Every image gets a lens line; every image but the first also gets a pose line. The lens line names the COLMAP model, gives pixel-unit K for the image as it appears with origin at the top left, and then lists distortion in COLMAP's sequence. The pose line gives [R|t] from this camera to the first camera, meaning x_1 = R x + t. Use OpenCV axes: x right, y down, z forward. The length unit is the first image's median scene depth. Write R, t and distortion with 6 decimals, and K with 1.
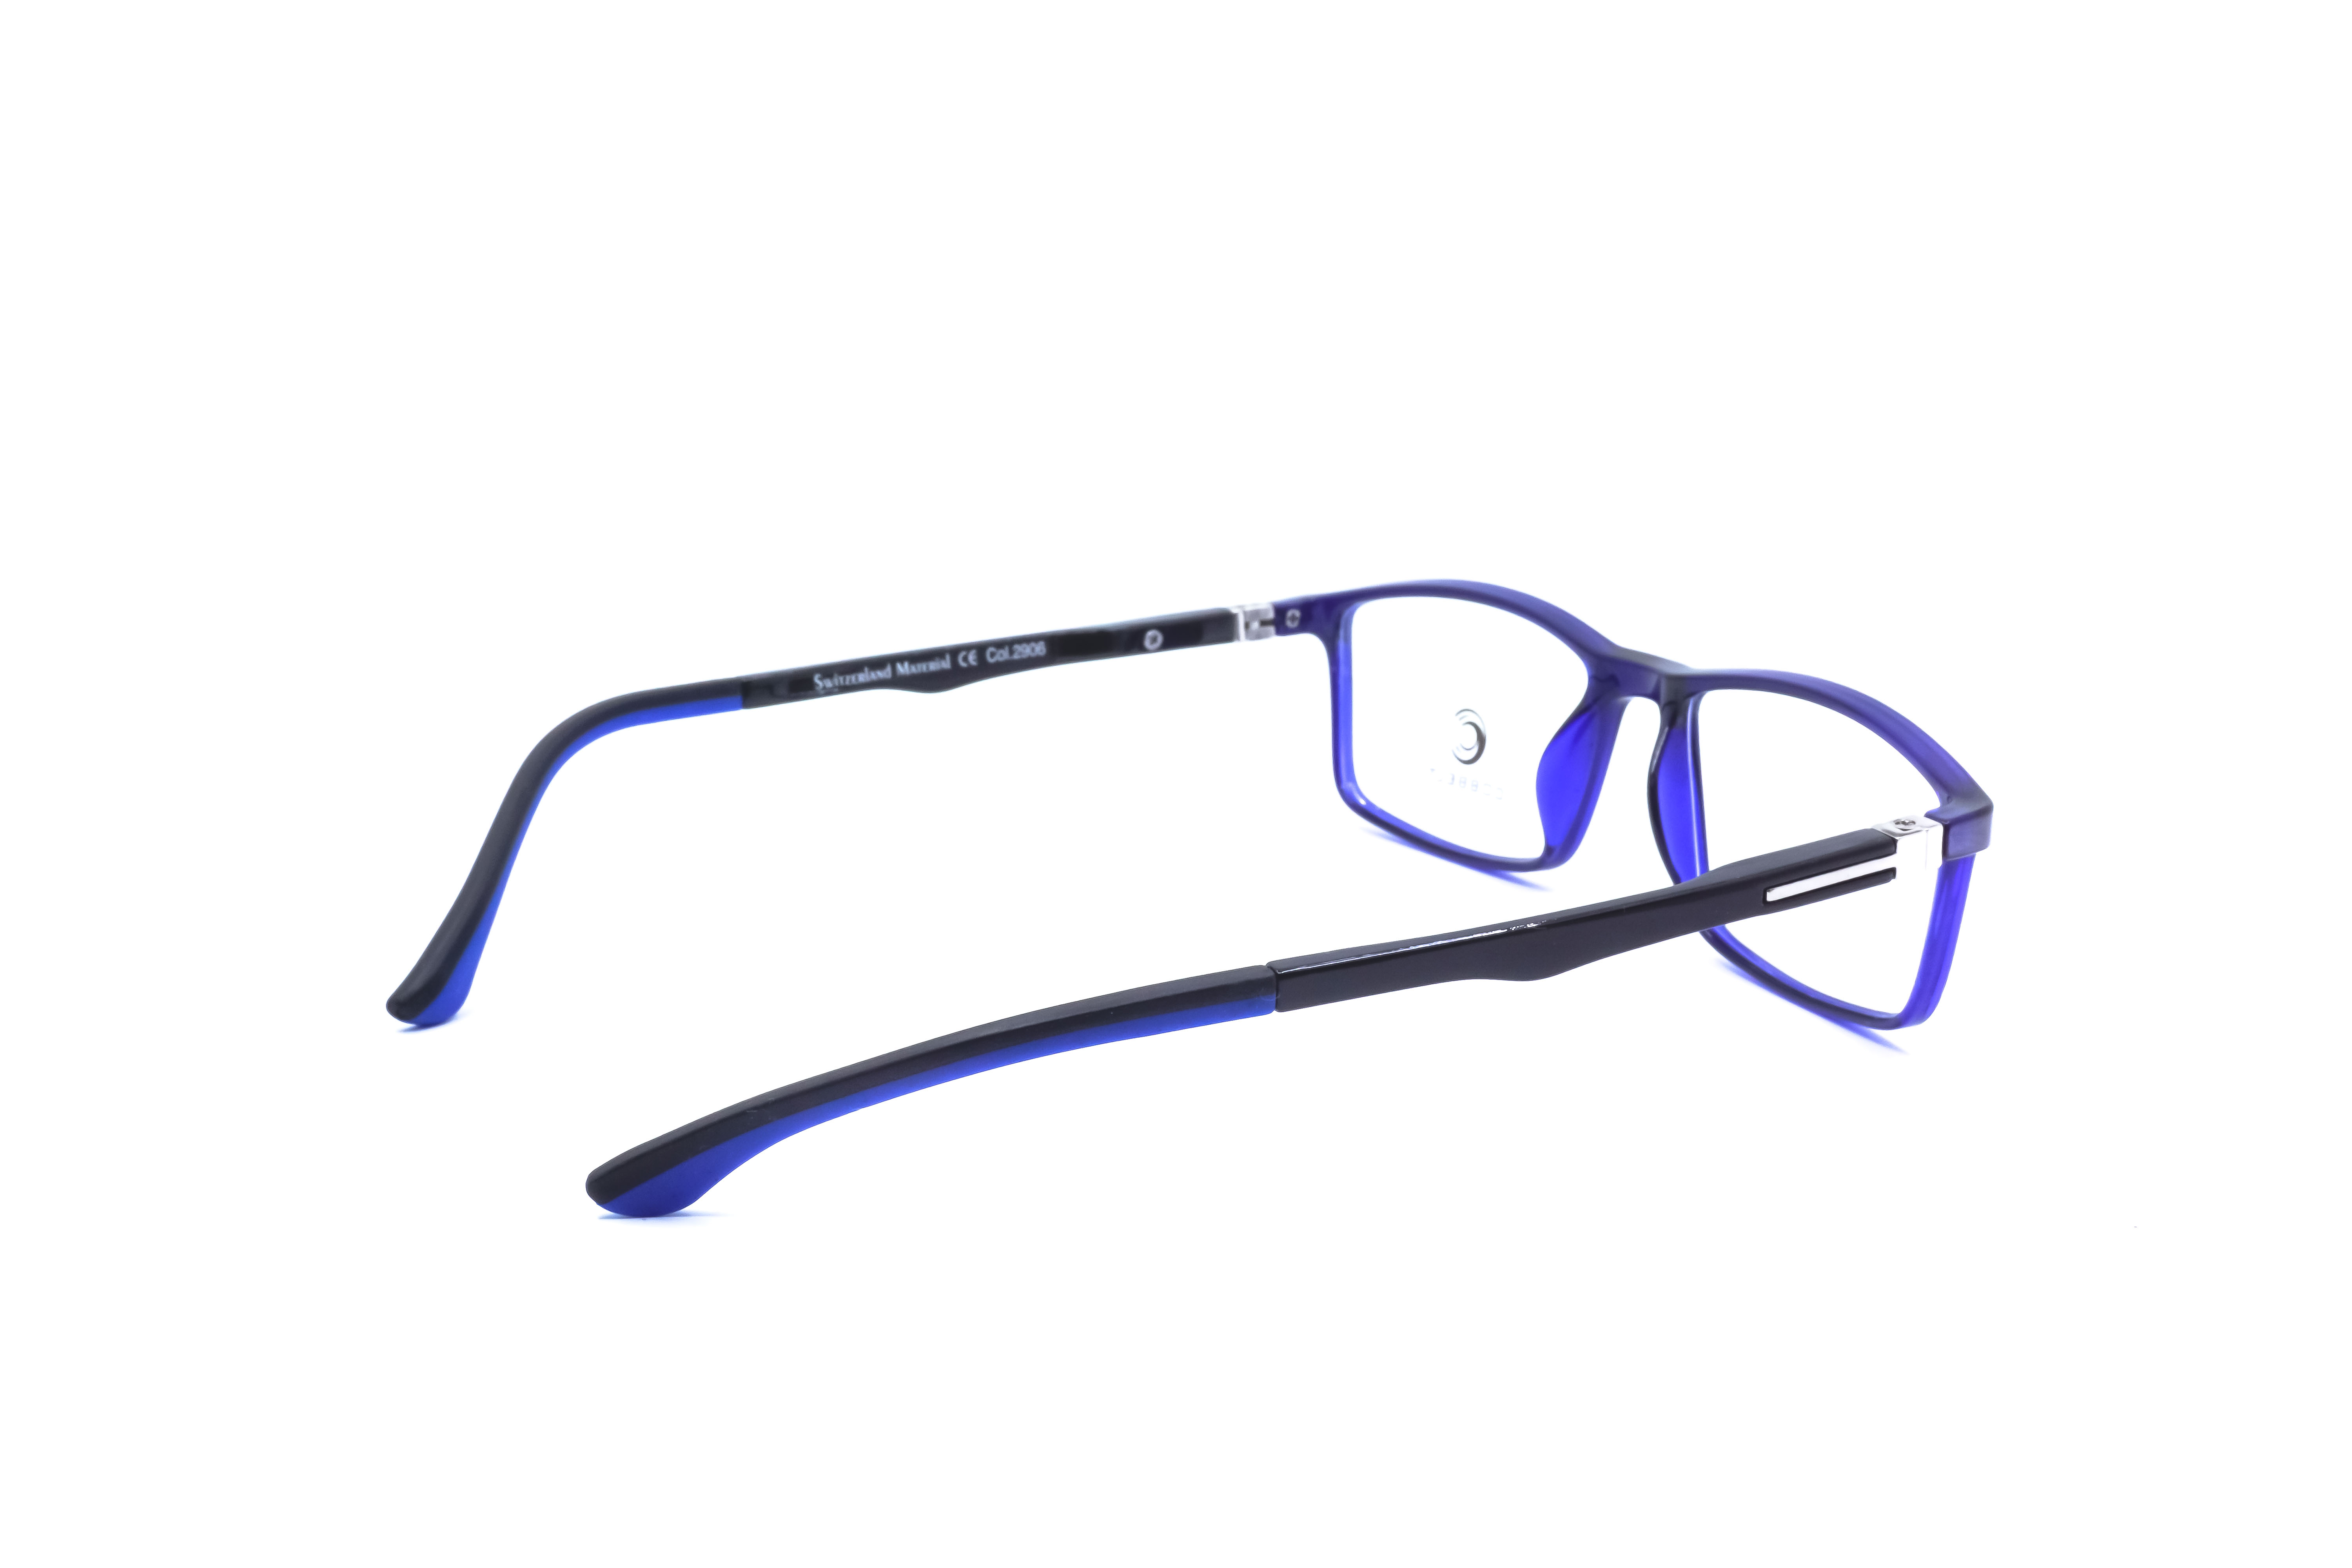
lens RADIAL K [[3404.1, 0, 1176.0], [0, 3404.1, 784.0], [0, 0, 1]] dist [0.112669, 0.004044]
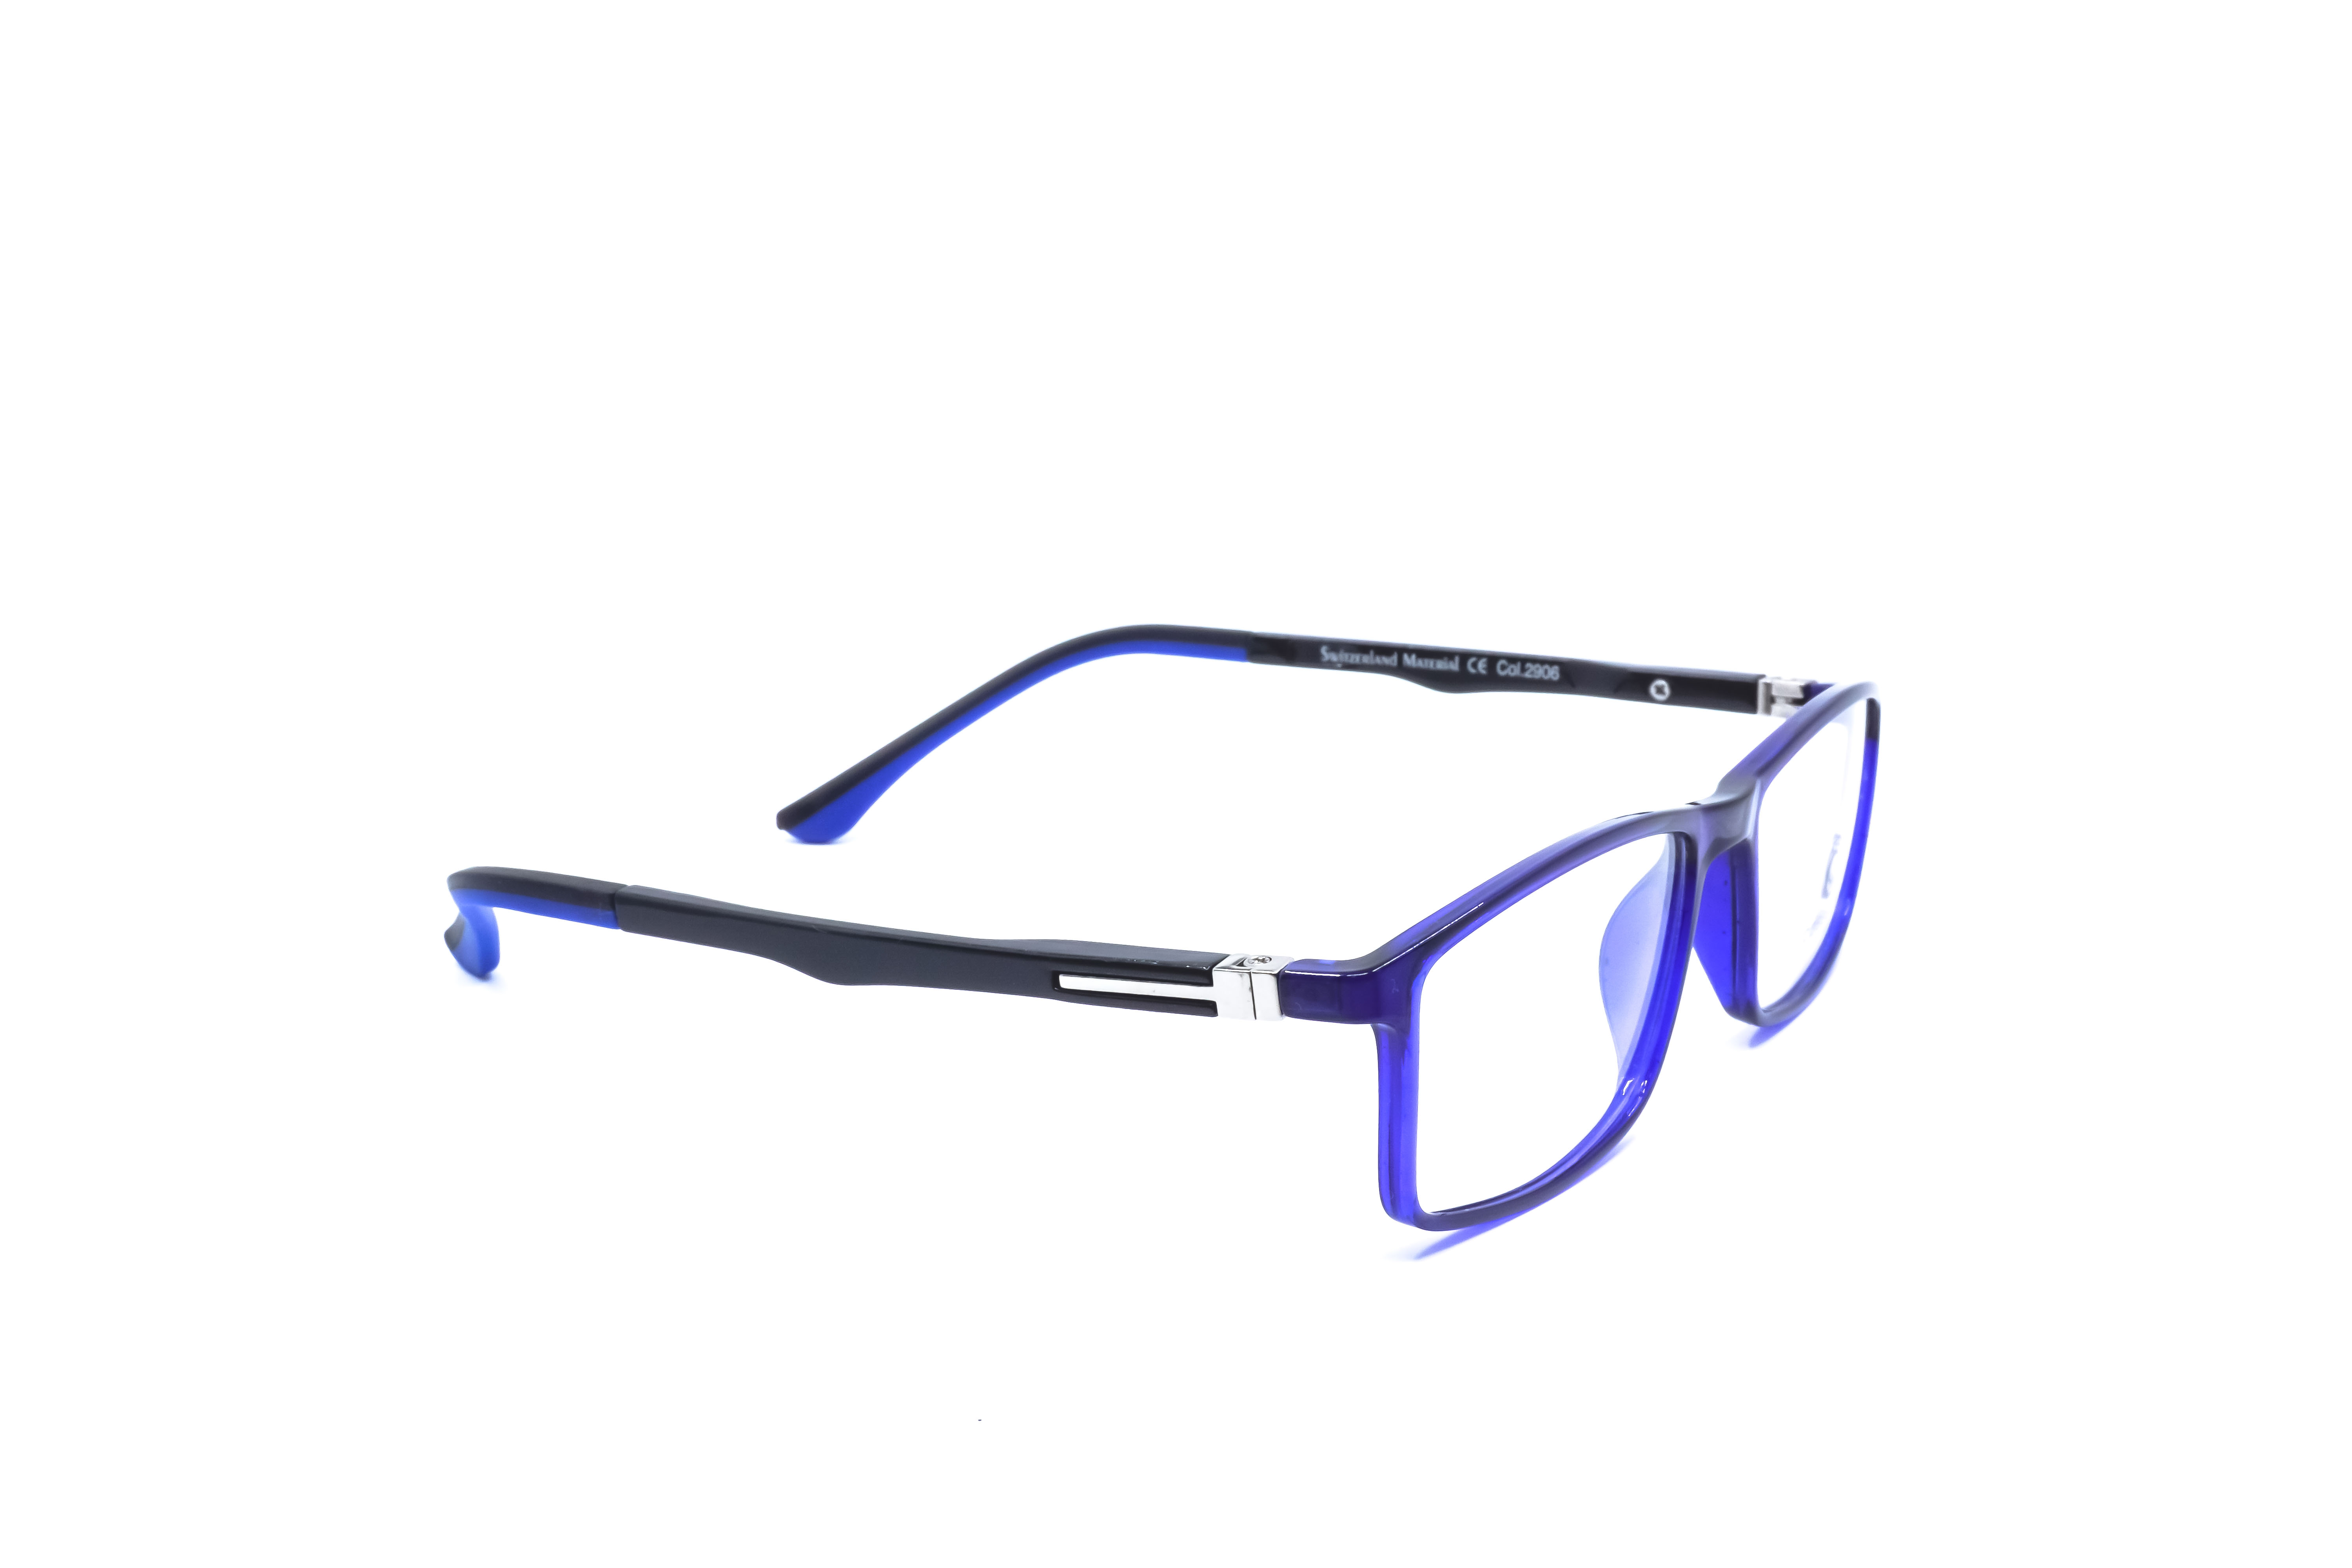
lens RADIAL K [[3404.1, 0, 1176.0], [0, 3404.1, 784.0], [0, 0, 1]] dist [0.112669, 0.004044]
pose [[0.496181, 0.214539, -0.841295, 0.738086], [-0.209401, 0.969955, 0.123848, -0.108289], [0.842589, 0.114717, 0.526198, 0.413973]]
